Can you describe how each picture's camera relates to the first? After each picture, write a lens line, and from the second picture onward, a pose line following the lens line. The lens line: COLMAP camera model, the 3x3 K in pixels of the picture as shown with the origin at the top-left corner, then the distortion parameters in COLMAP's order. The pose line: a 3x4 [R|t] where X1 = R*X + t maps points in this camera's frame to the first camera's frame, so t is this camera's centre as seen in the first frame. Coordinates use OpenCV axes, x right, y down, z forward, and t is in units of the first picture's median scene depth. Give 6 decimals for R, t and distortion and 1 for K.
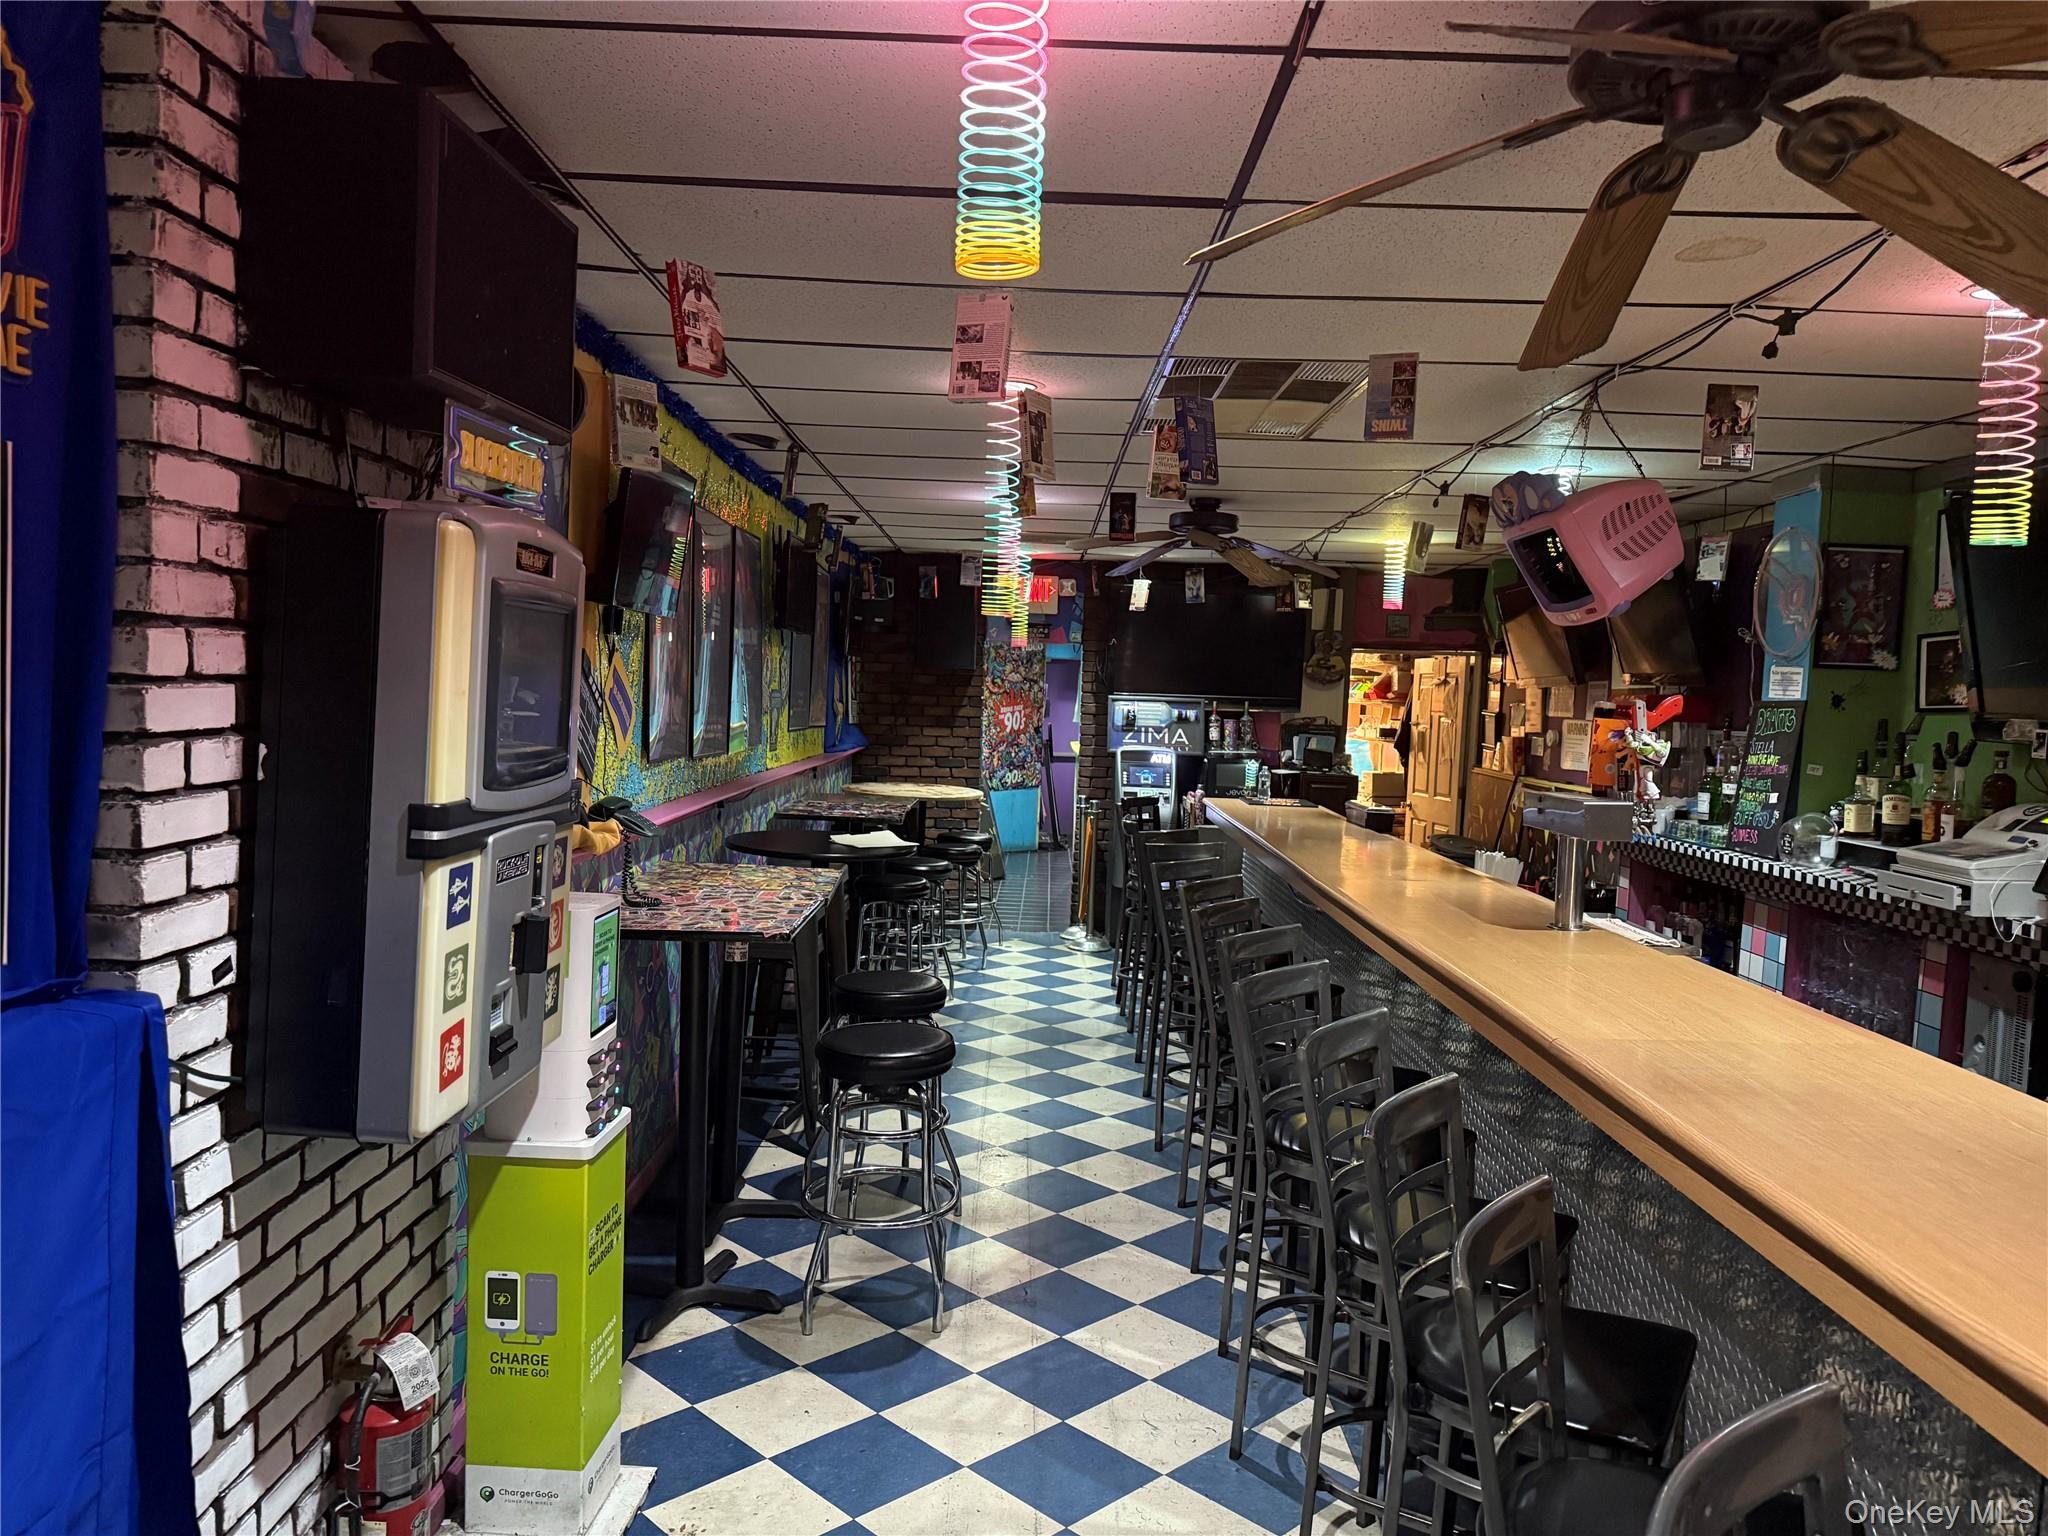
lens RADIAL K [[1456.8, 0, 1024.0], [0, 1456.8, 768.0], [0, 0, 1]] dist [0.008803, 0.004838]
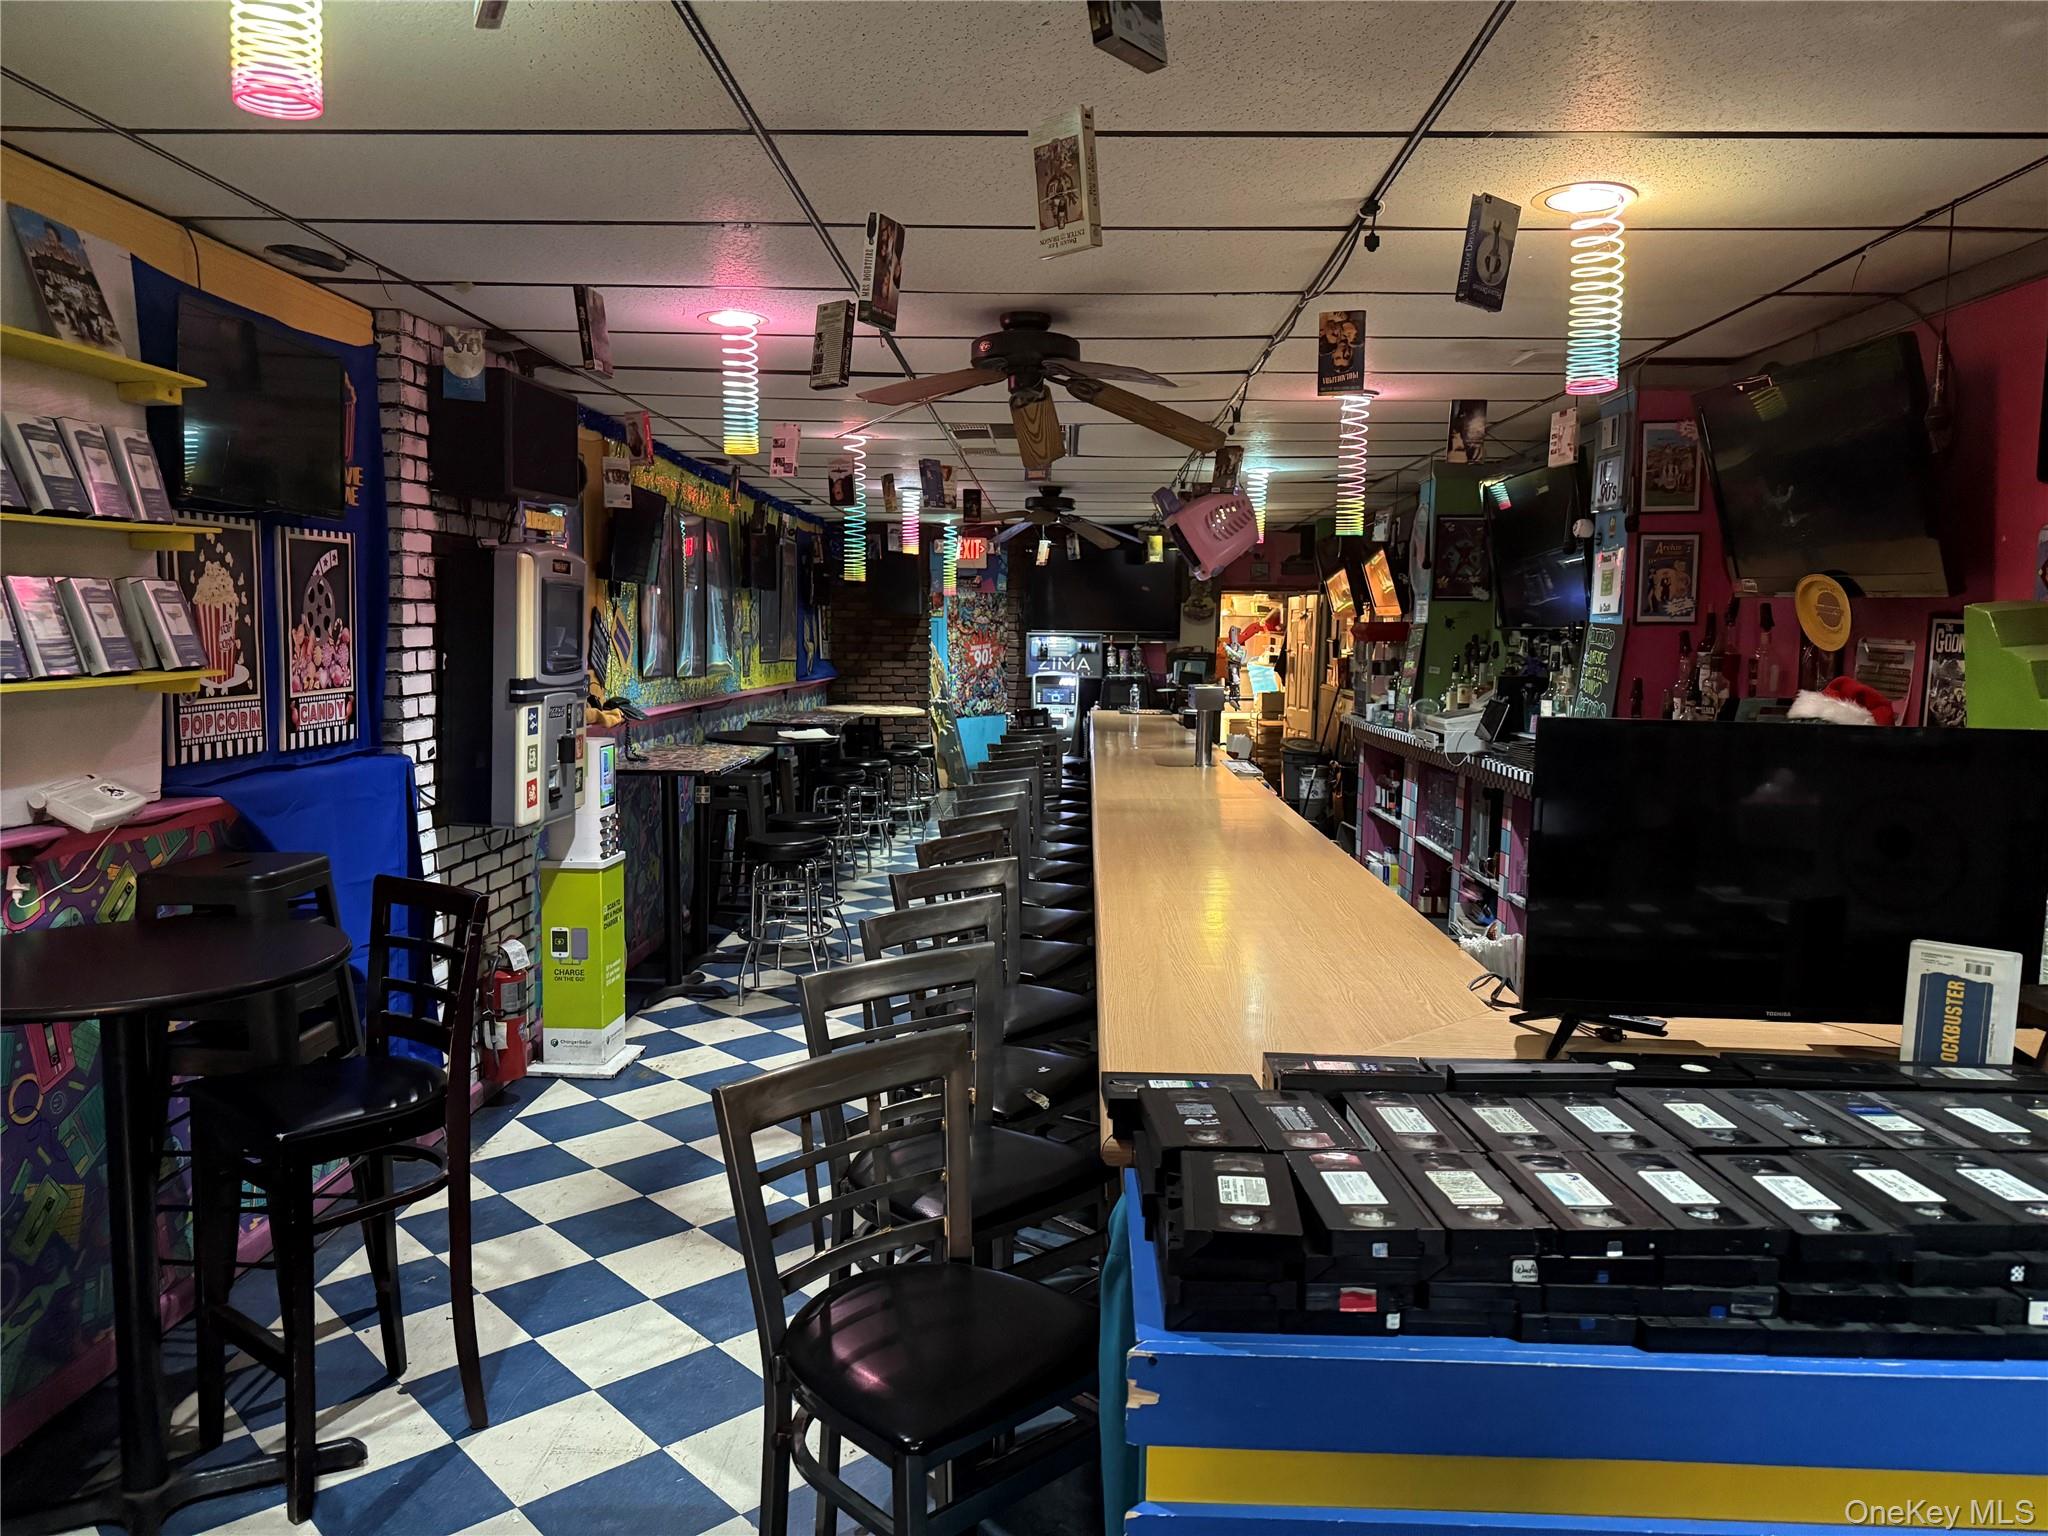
lens RADIAL K [[1418.0, 0, 1024.0], [0, 1418.0, 768.0], [0, 0, 1]] dist [0.053793, -0.001570]
pose [[0.999524, -0.019272, -0.024110, 0.235116], [0.020247, 0.998958, 0.040904, 0.048295], [0.023297, -0.041372, 0.998872, -0.660425]]
